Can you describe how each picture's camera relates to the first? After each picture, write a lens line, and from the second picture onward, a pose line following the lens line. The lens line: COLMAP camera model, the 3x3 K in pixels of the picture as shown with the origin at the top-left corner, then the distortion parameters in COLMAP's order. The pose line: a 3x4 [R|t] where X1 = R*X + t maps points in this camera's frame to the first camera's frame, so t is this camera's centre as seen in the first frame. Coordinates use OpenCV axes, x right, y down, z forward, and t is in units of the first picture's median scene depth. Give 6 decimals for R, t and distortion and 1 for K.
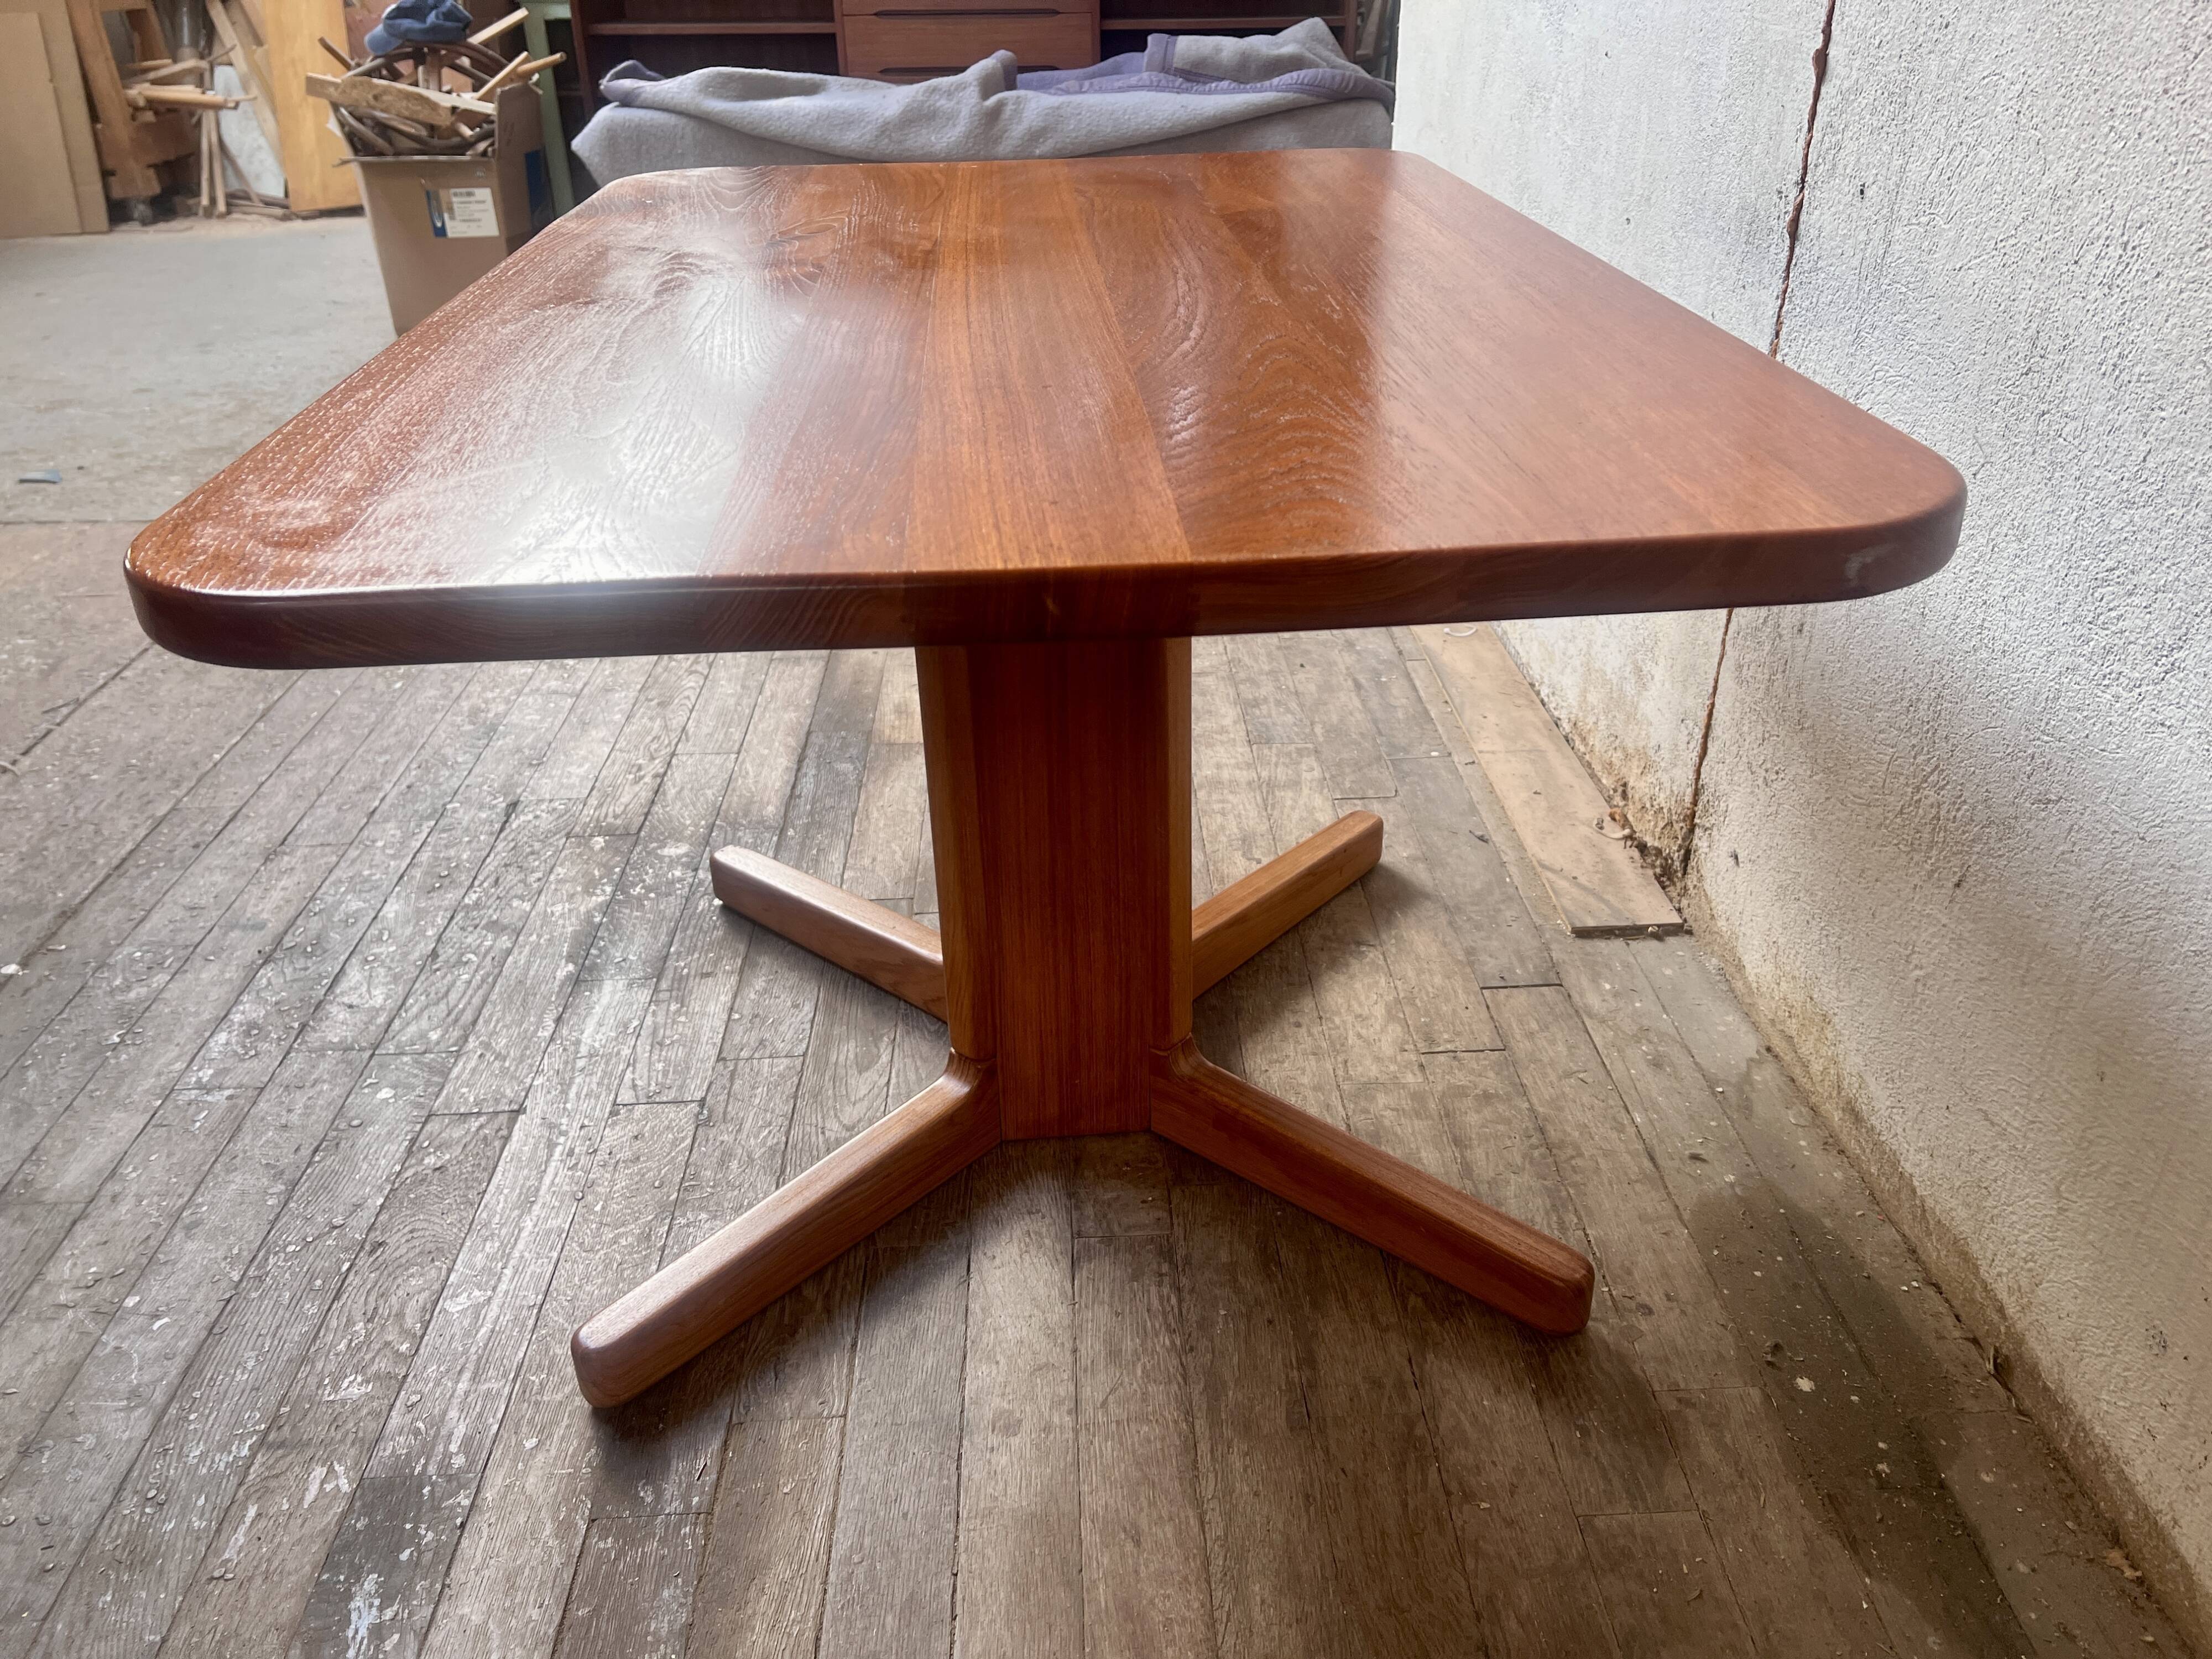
lens RADIAL K [[1663.4, 0, 1125.9], [0, 1663.4, 835.5], [0, 0, 1]] dist [0.049568, -0.054836]
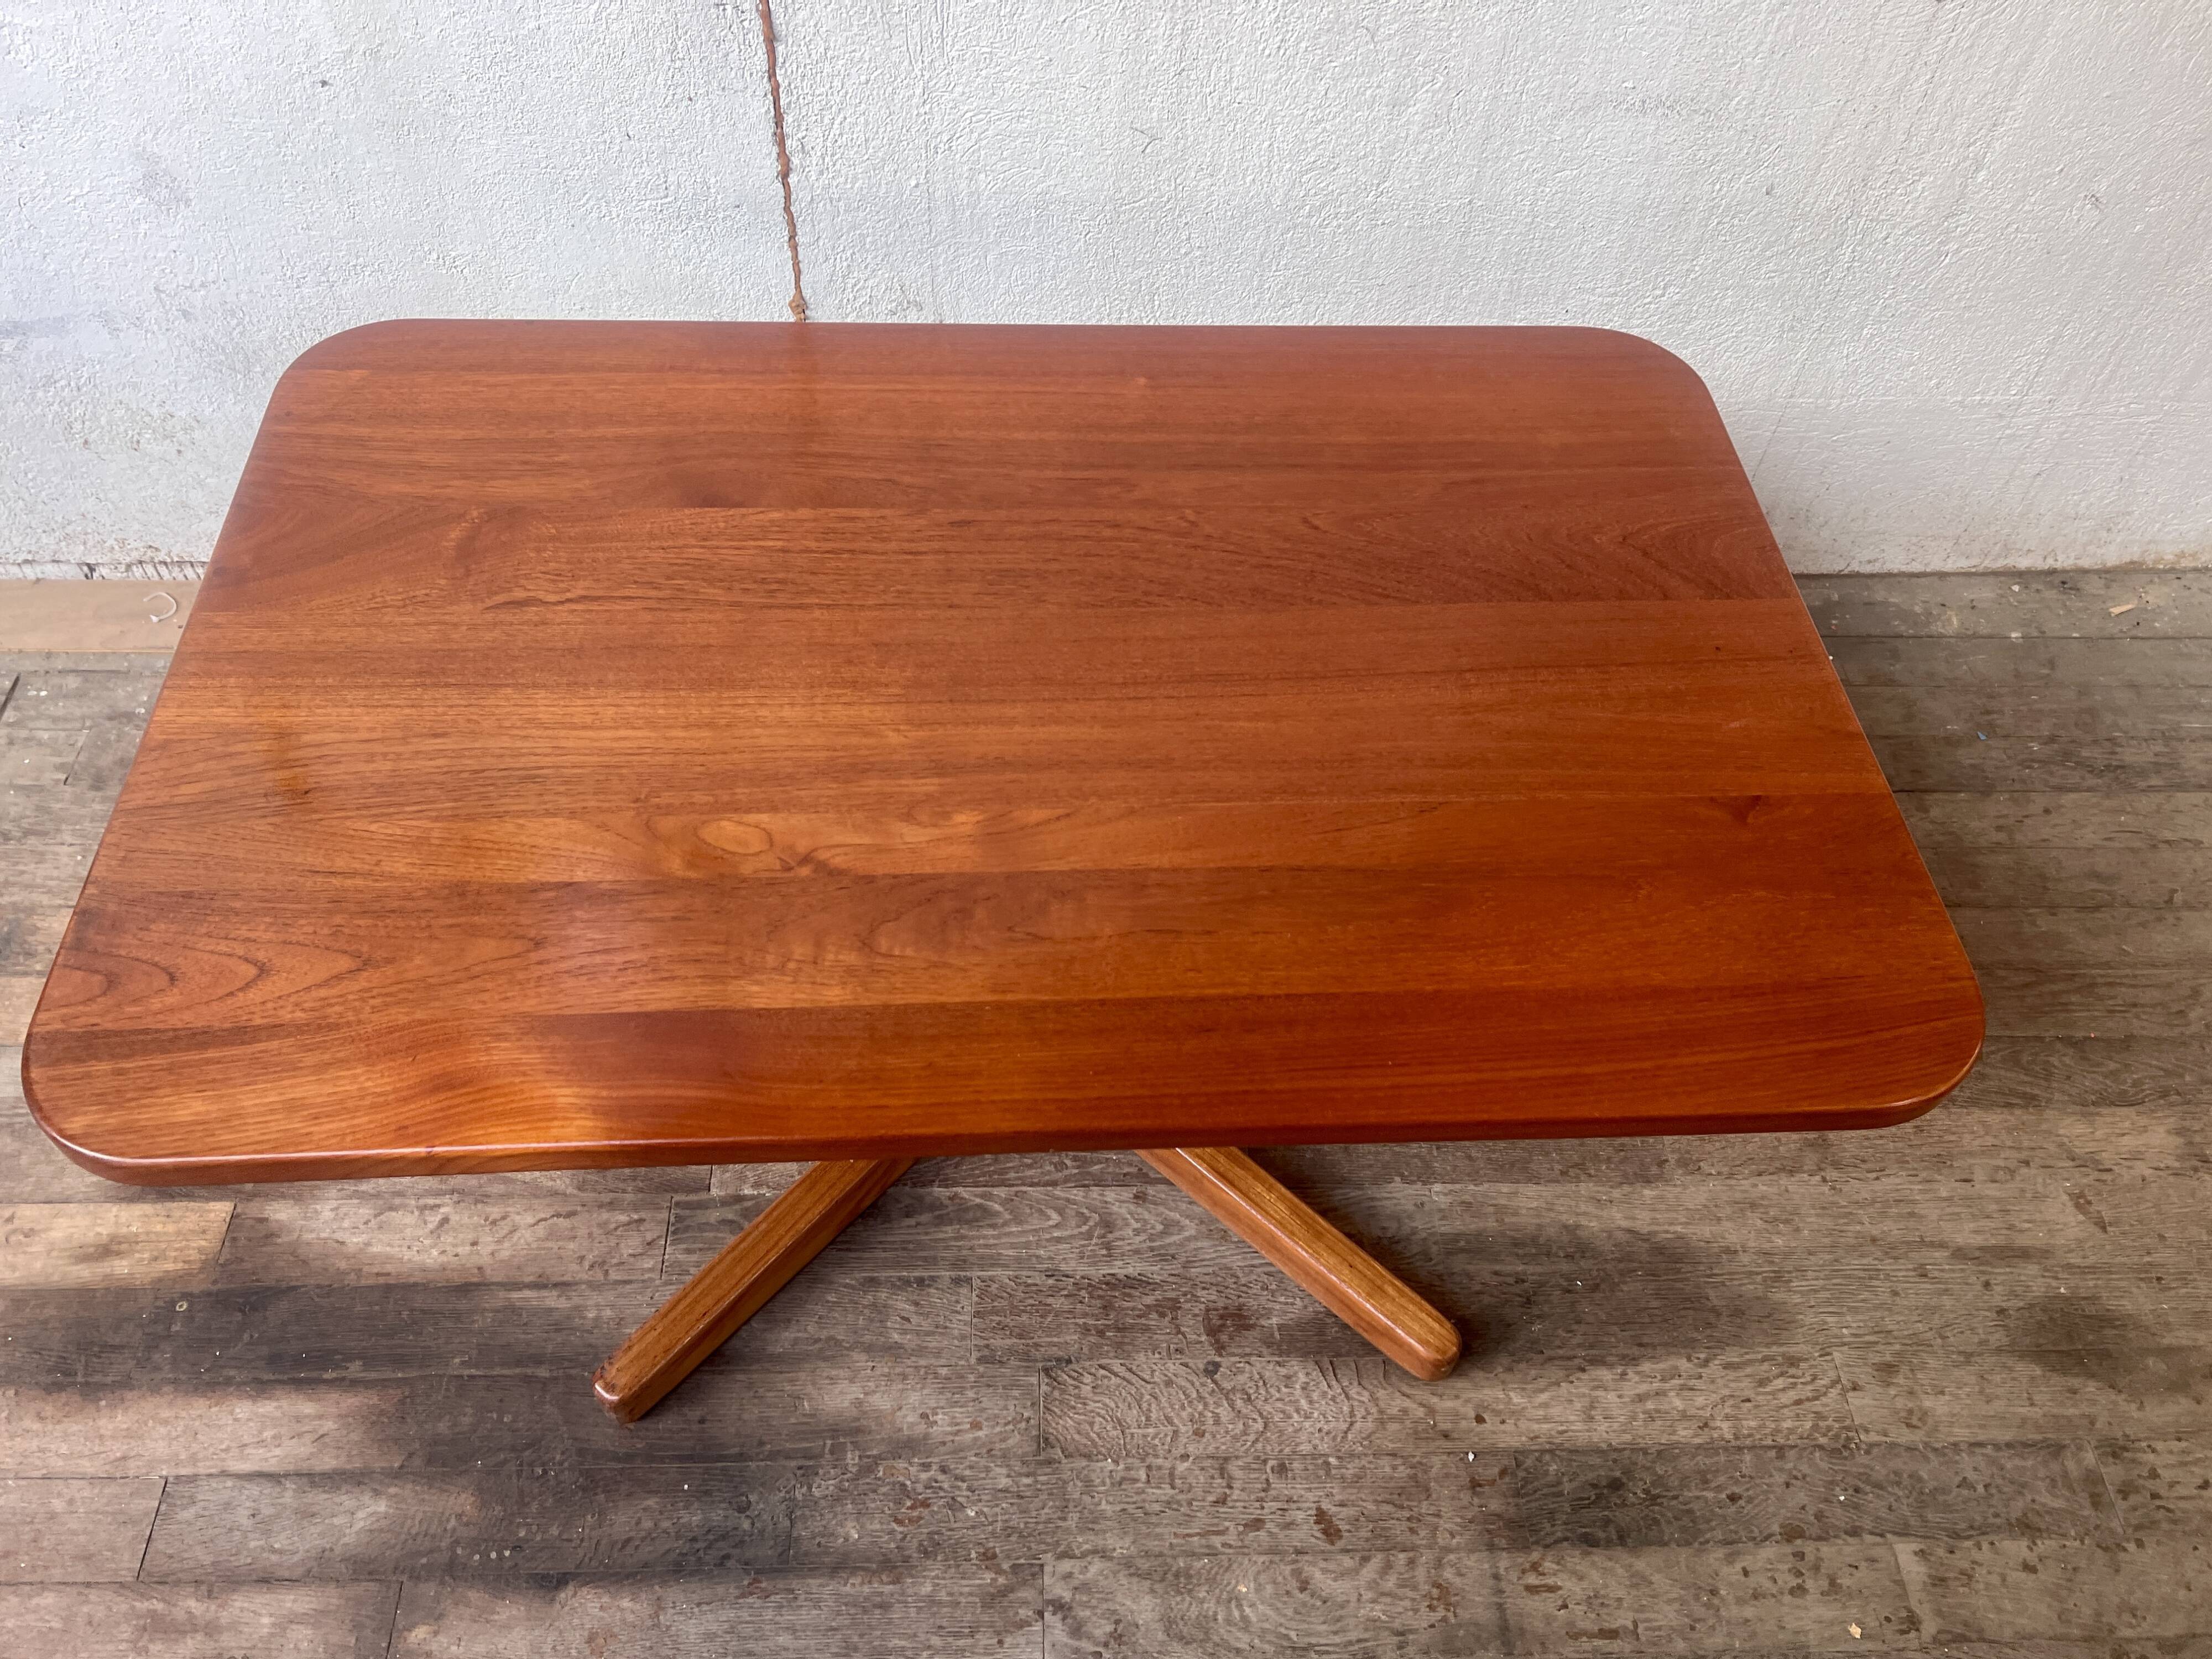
lens RADIAL K [[1669.8, 0, 1106.1], [0, 1669.8, 835.5], [0, 0, 1]] dist [0.051389, -0.058876]
pose [[0.012953, -0.775895, 0.630729, -0.773598], [0.444492, 0.569500, 0.691445, -0.829186], [-0.895689, 0.271398, 0.352256, 0.661687]]
